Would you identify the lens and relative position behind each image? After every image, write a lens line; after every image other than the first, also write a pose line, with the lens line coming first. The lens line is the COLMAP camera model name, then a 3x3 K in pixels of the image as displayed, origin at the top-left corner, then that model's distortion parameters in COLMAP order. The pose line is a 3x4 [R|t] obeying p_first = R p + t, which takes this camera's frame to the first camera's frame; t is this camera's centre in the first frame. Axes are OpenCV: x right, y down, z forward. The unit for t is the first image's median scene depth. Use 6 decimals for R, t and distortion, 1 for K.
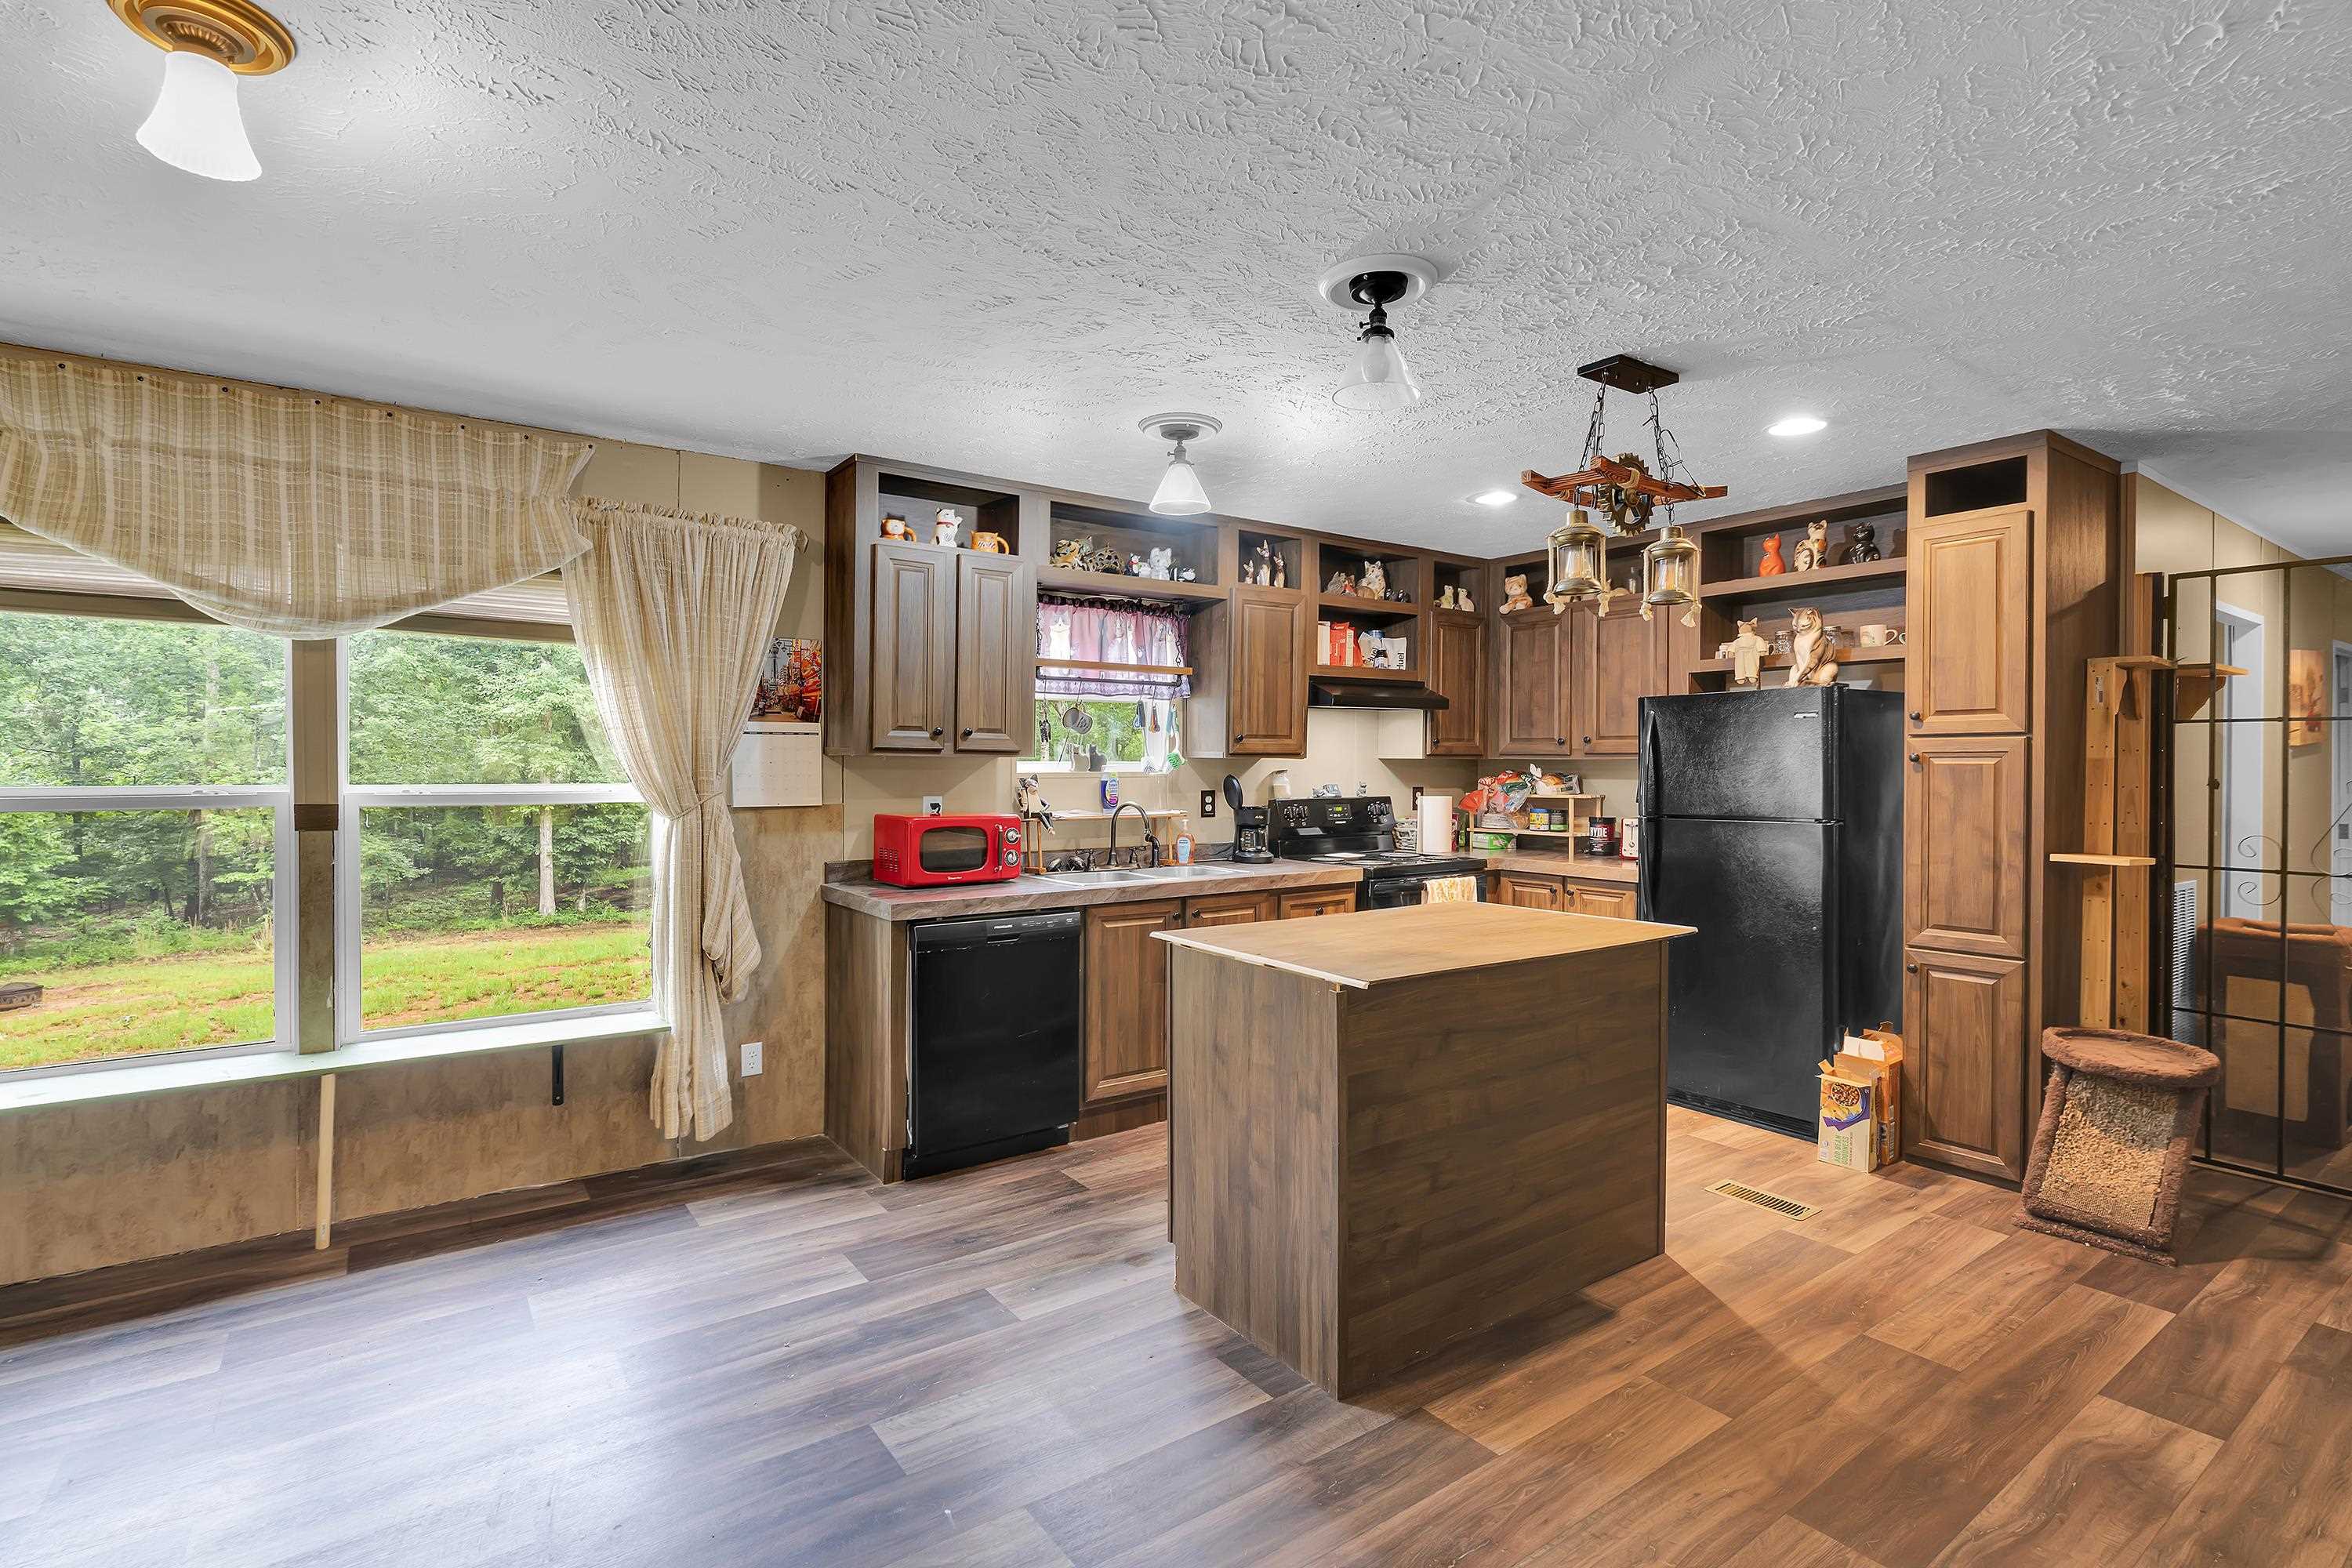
lens RADIAL K [[1048.7, 0, 1156.3], [0, 1048.7, 780.3], [0, 0, 1]] dist [0.005207, 0.000042]
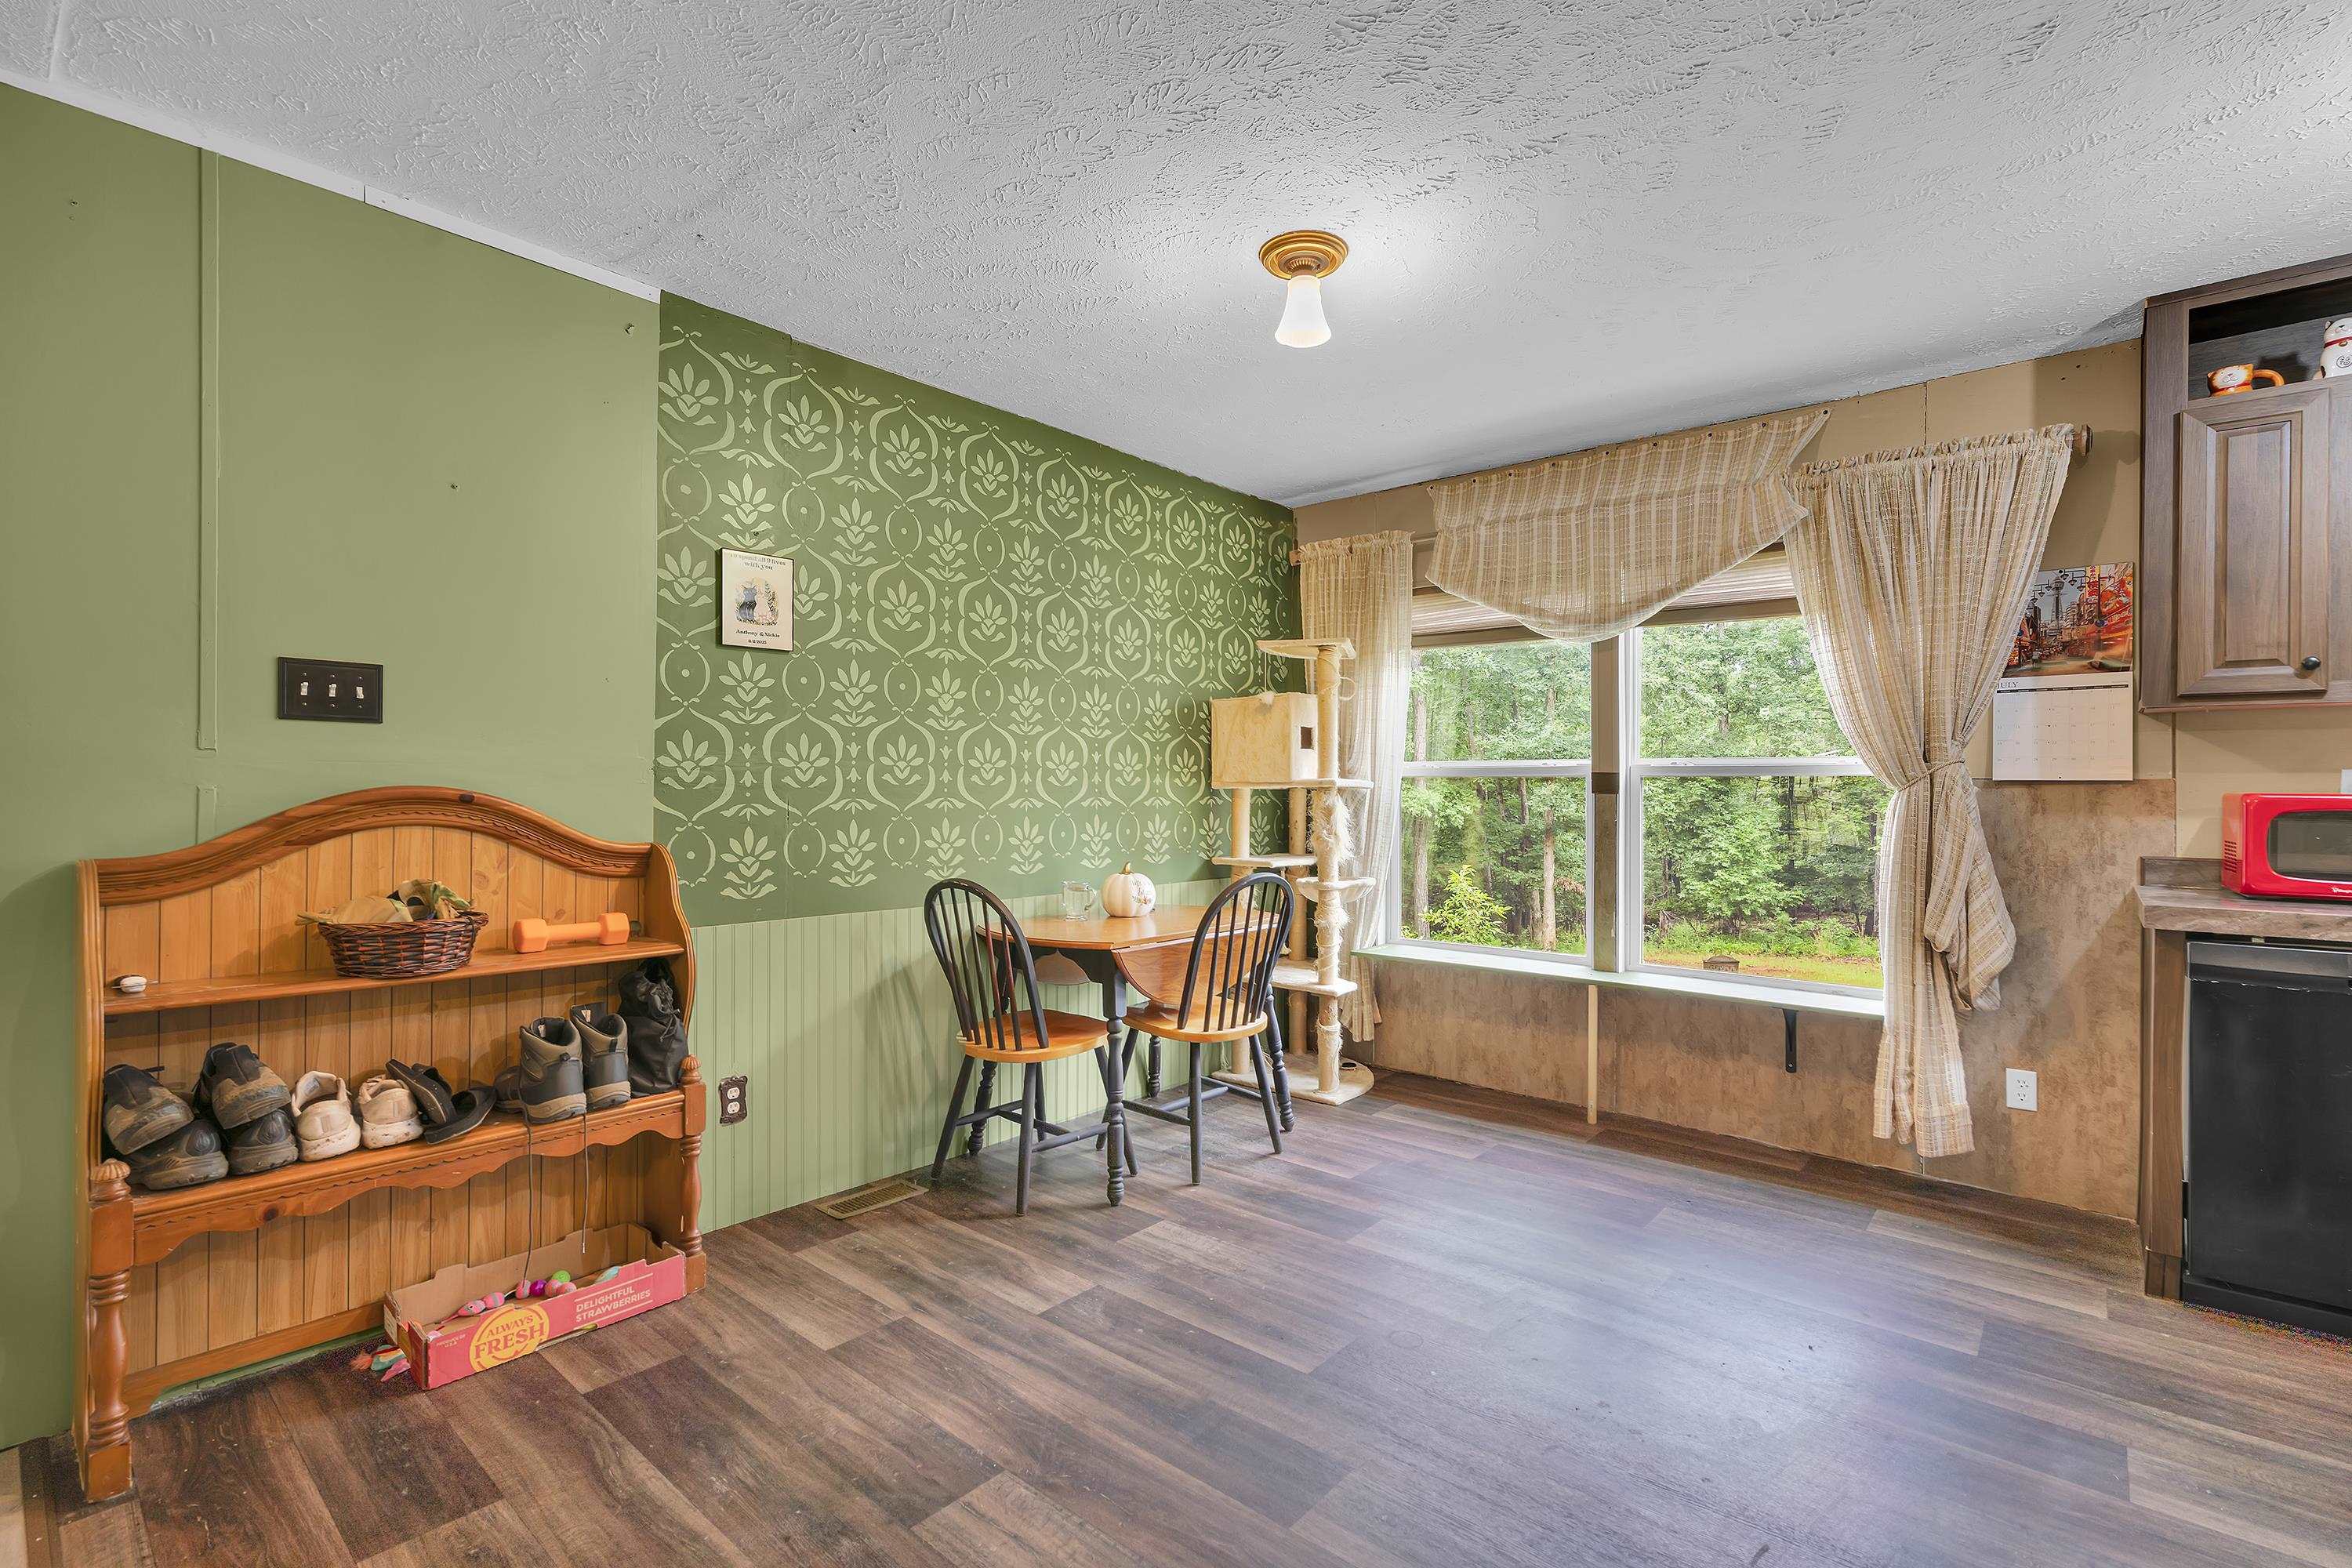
lens RADIAL K [[1048.7, 0, 1176.7], [0, 1048.7, 781.4], [0, 0, 1]] dist [0.005207, 0.000042]
pose [[0.277754, -0.001507, -0.960651, 0.239697], [-0.016807, 0.999838, -0.006428, 0.045408], [0.960505, 0.017931, 0.277684, 0.145962]]
